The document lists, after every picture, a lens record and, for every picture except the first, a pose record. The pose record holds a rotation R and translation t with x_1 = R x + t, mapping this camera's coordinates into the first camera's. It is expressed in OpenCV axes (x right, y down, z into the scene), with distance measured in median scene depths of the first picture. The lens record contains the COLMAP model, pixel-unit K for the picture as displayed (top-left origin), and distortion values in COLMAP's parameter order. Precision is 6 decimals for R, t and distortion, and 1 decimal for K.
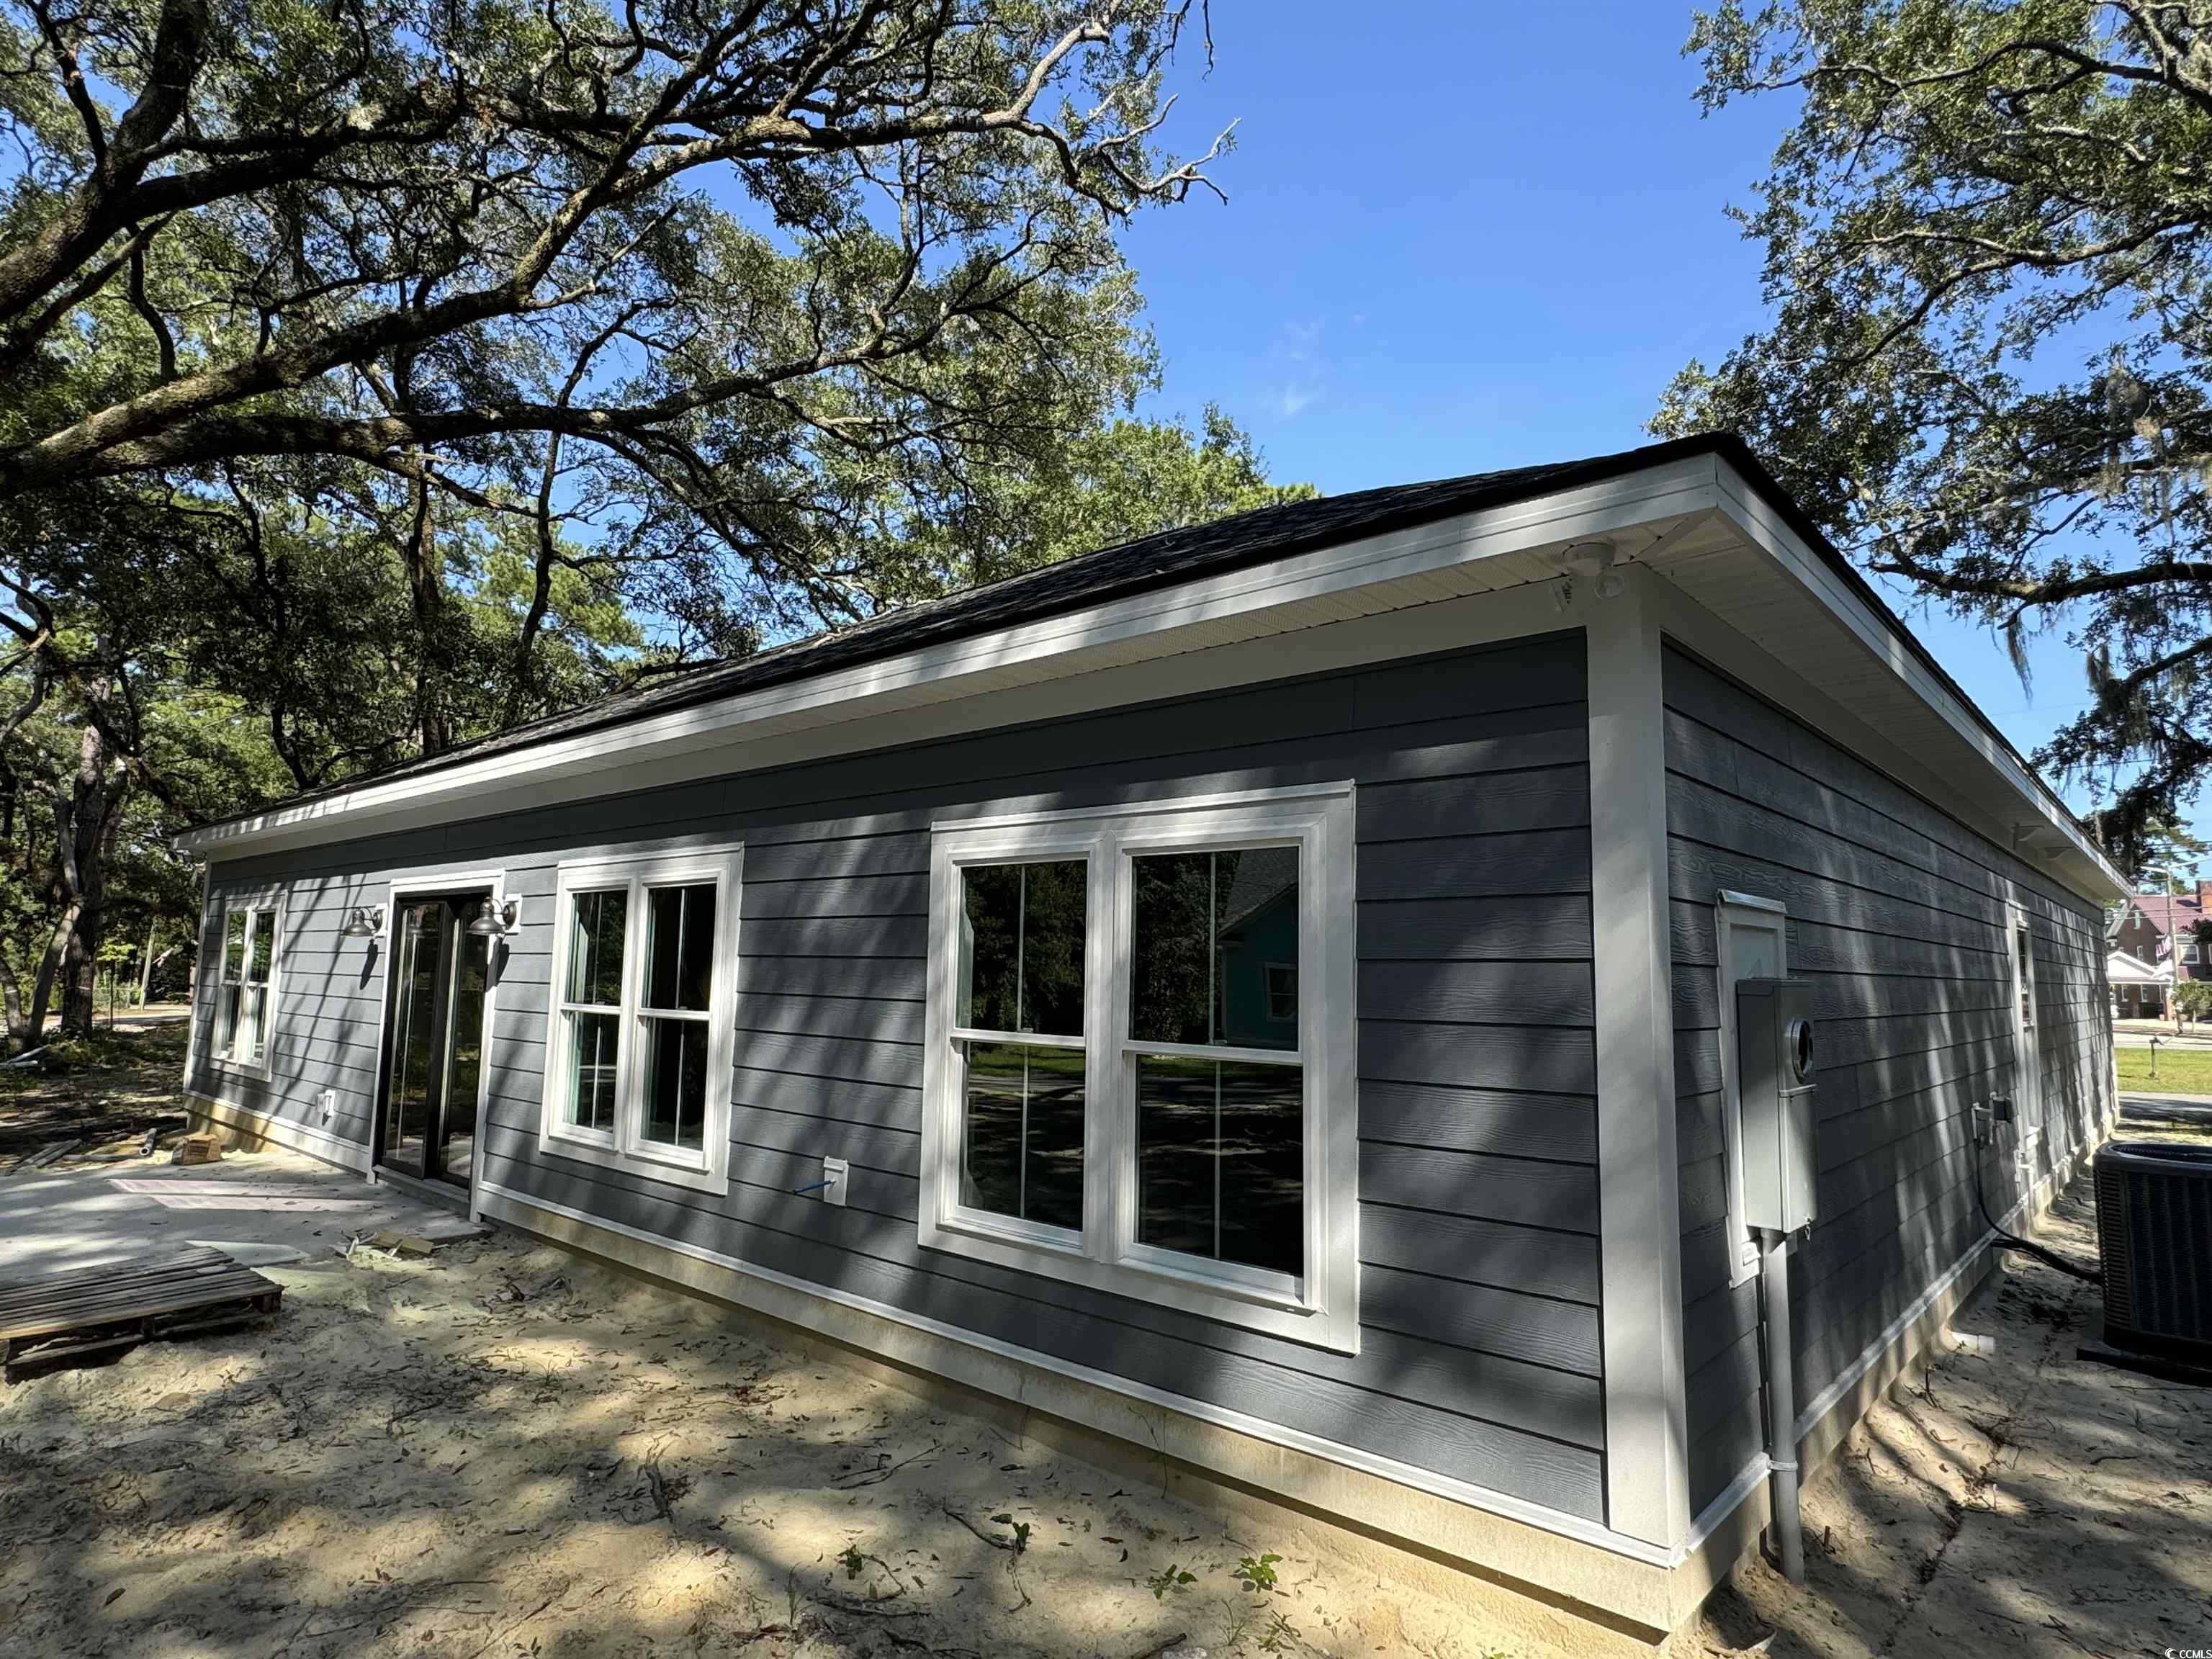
lens RADIAL K [[1231.7, 0, 1104.8], [0, 1231.7, 832.2], [0, 0, 1]] dist [-0.000921, -0.002327]
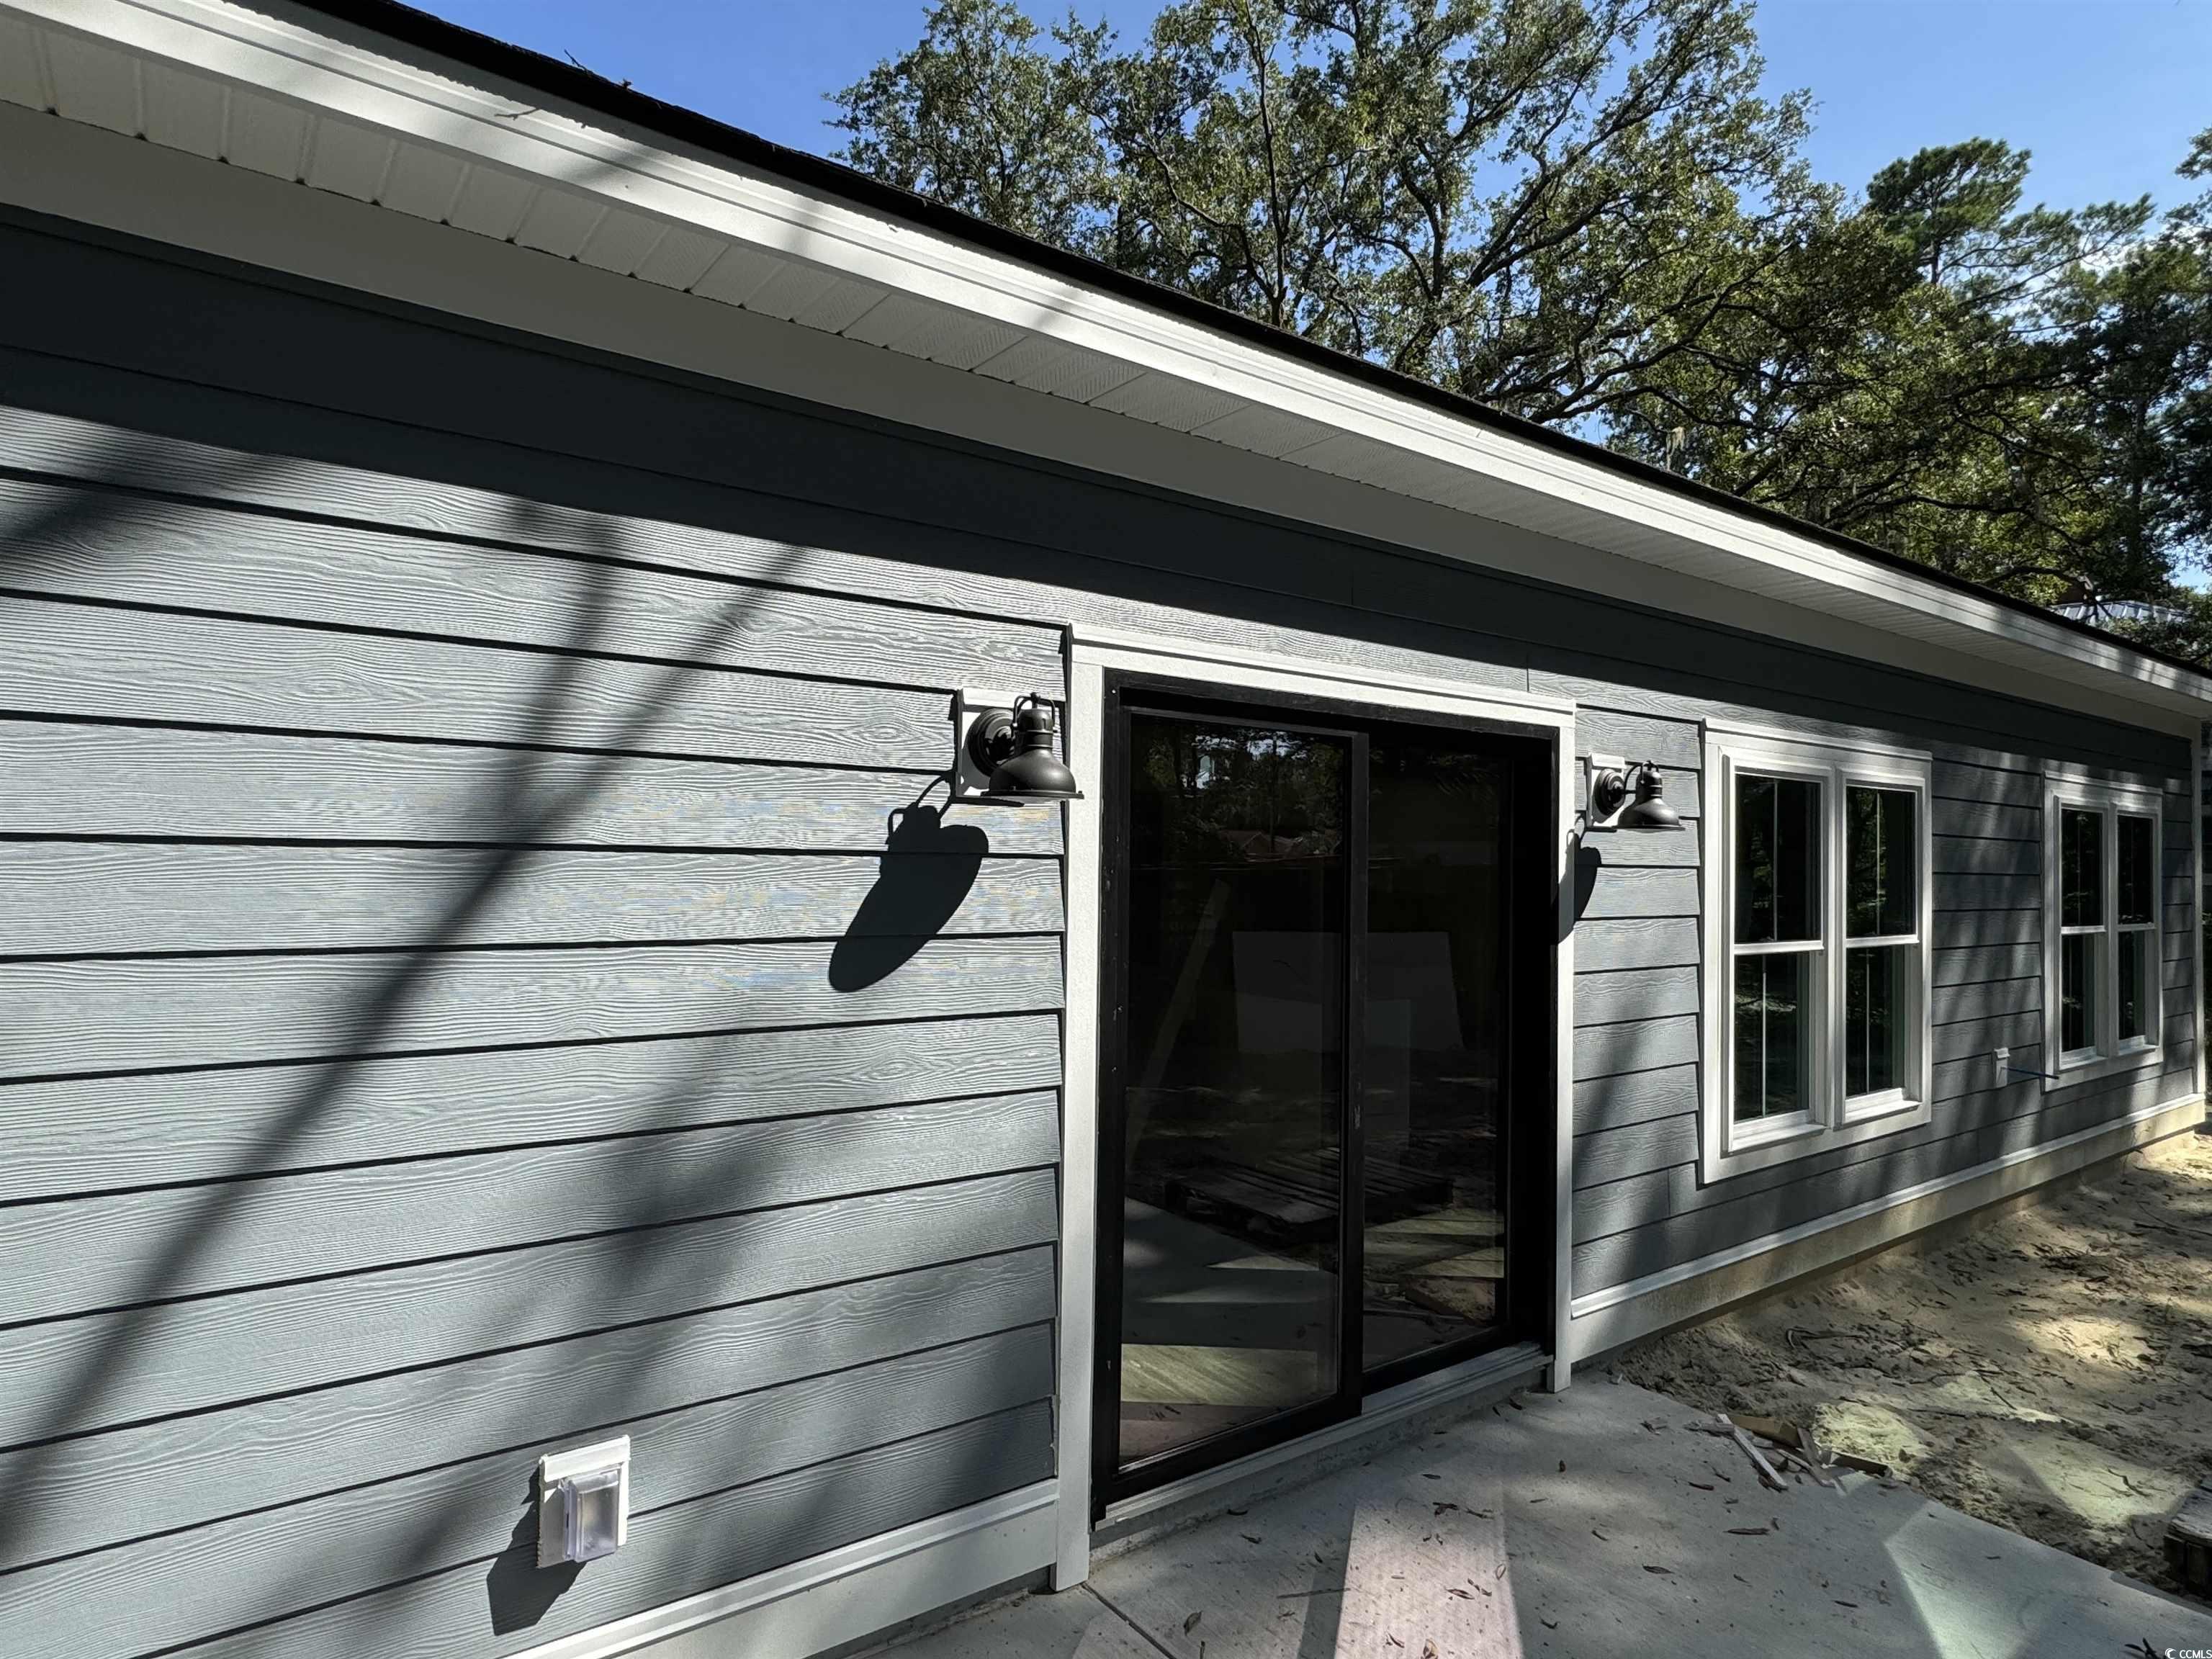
lens RADIAL K [[1231.7, 0, 1124.3], [0, 1231.7, 837.3], [0, 0, 1]] dist [-0.000921, -0.002327]
pose [[0.211480, 0.016193, 0.977248, -1.548668], [-0.113052, 0.993557, 0.008001, 0.155073], [-0.970822, -0.112172, 0.211948, 1.610837]]
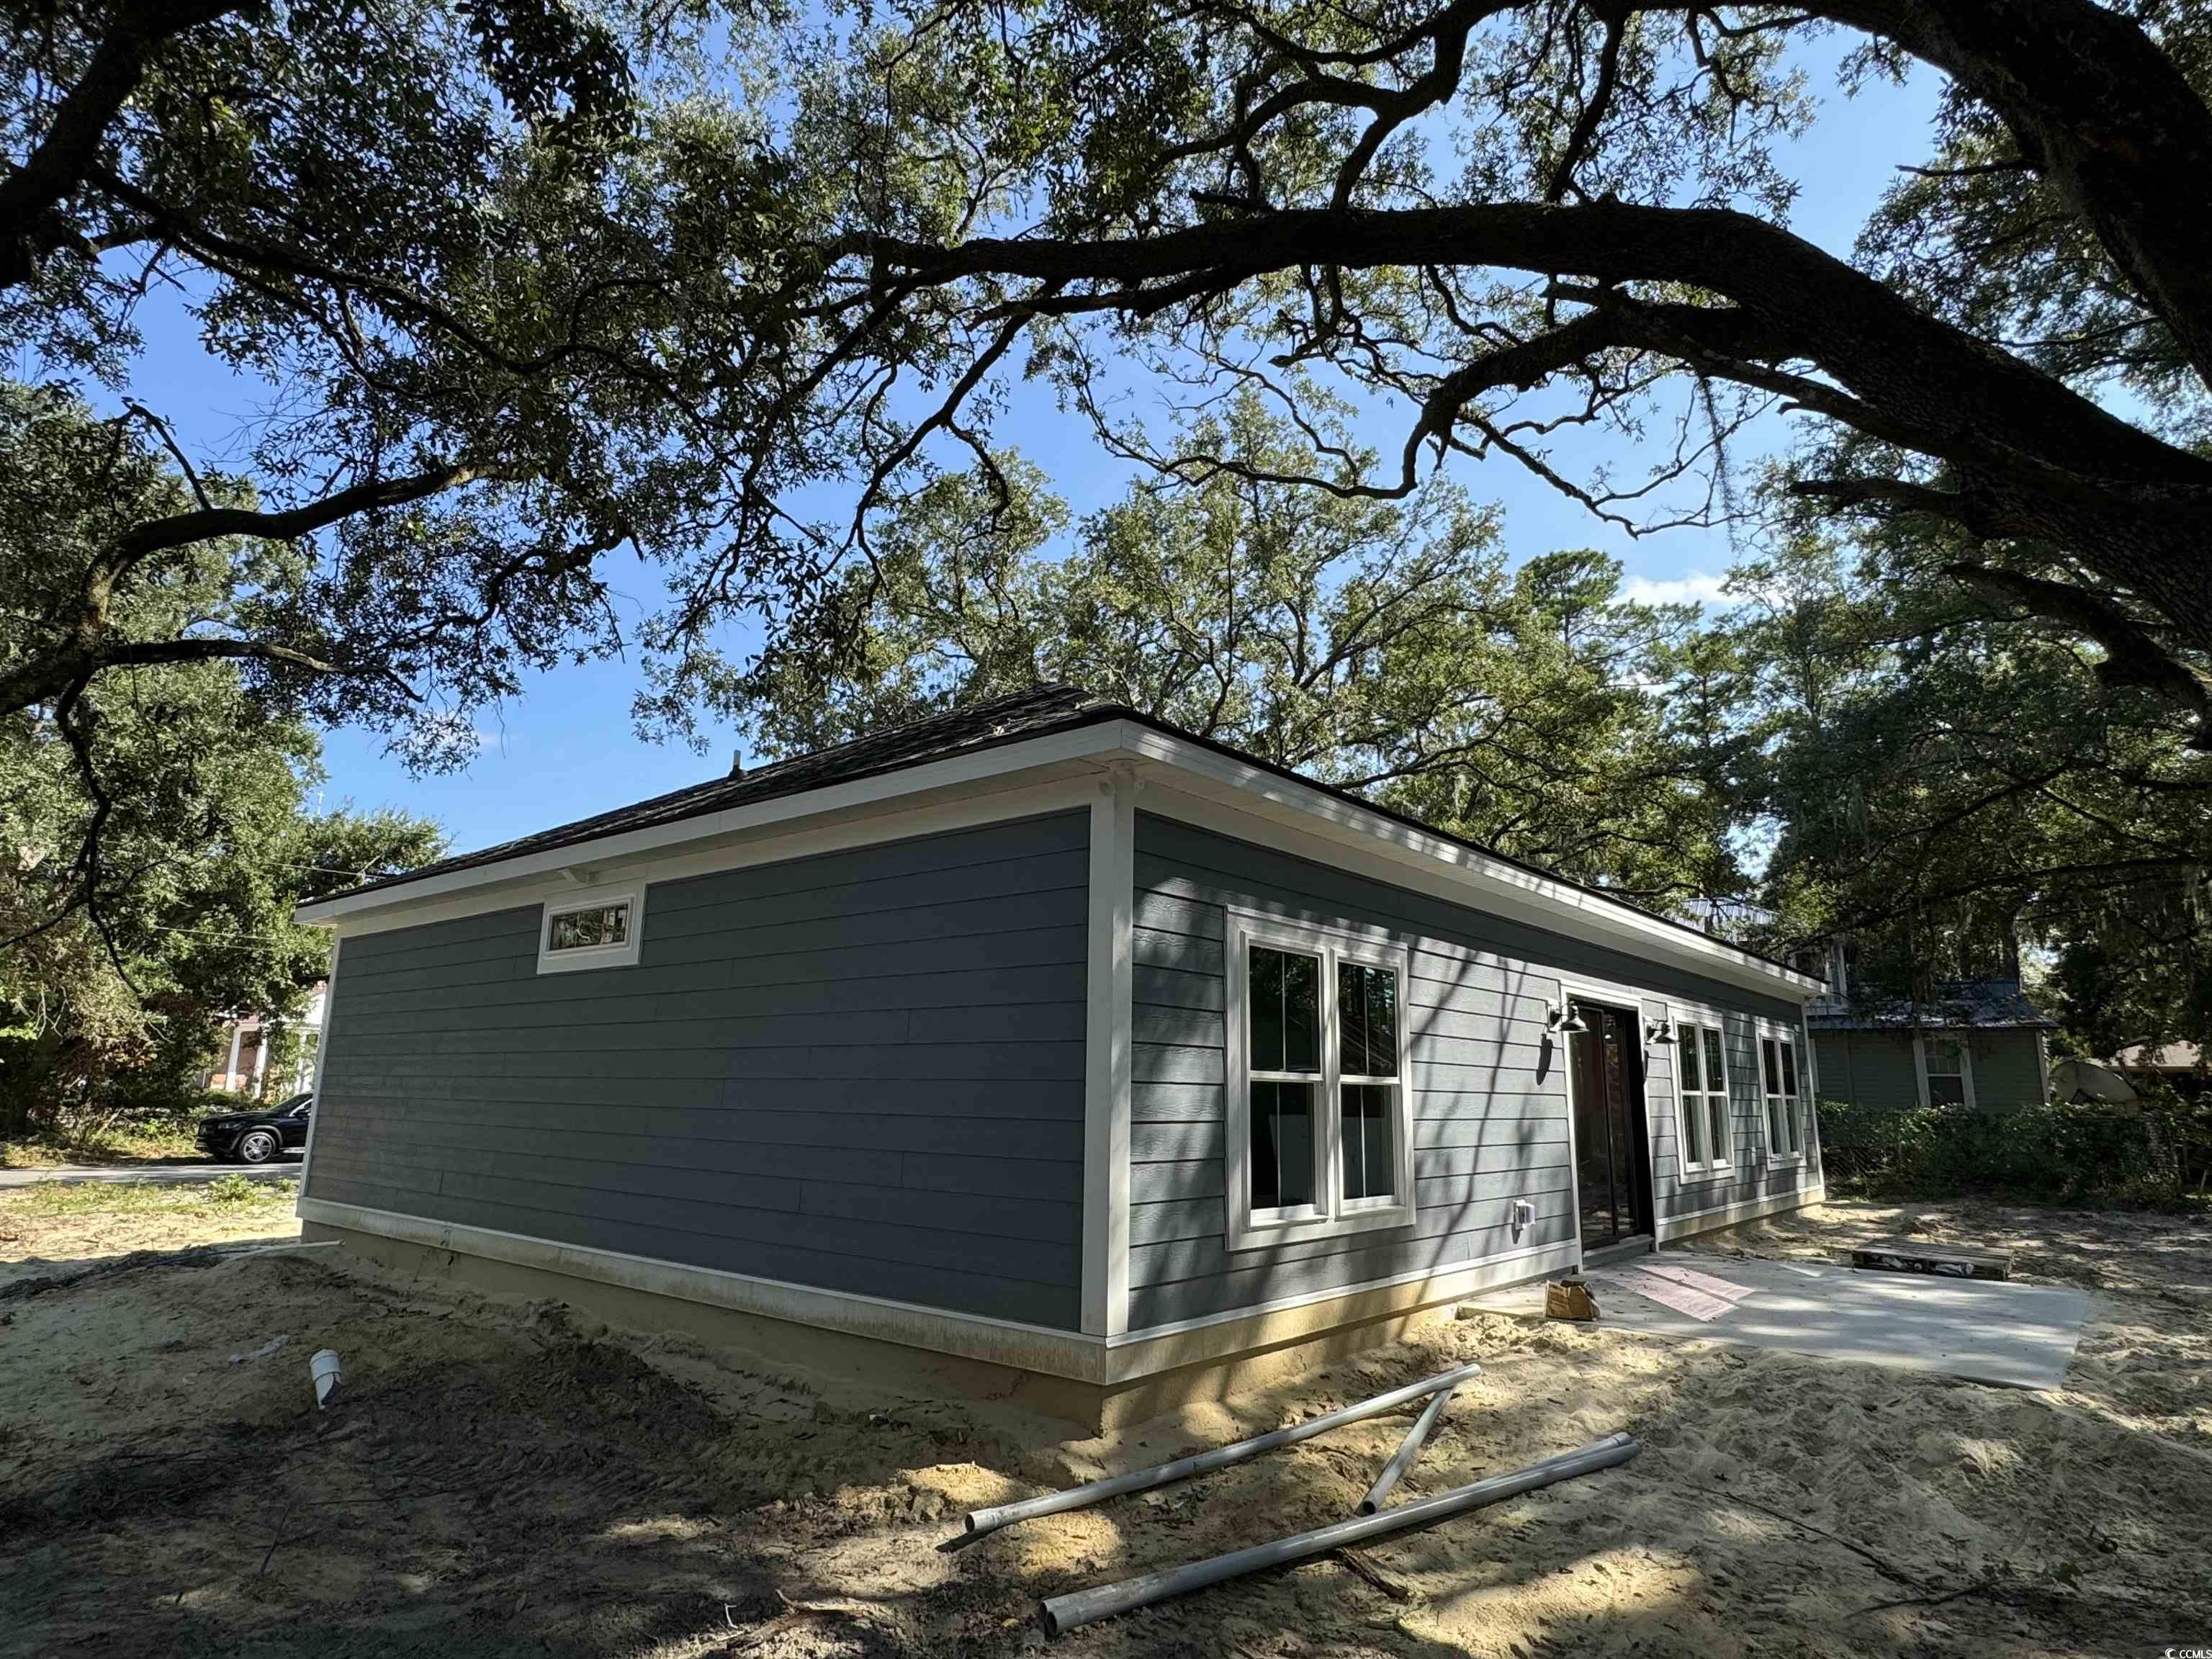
lens RADIAL K [[1231.7, 0, 1087.0], [0, 1231.7, 845.1], [0, 0, 1]] dist [-0.000921, -0.002327]
pose [[-0.020138, 0.186134, 0.982318, -2.862667], [-0.123852, 0.974485, -0.187189, 0.307037], [-0.992096, -0.125432, 0.003429, 2.488192]]
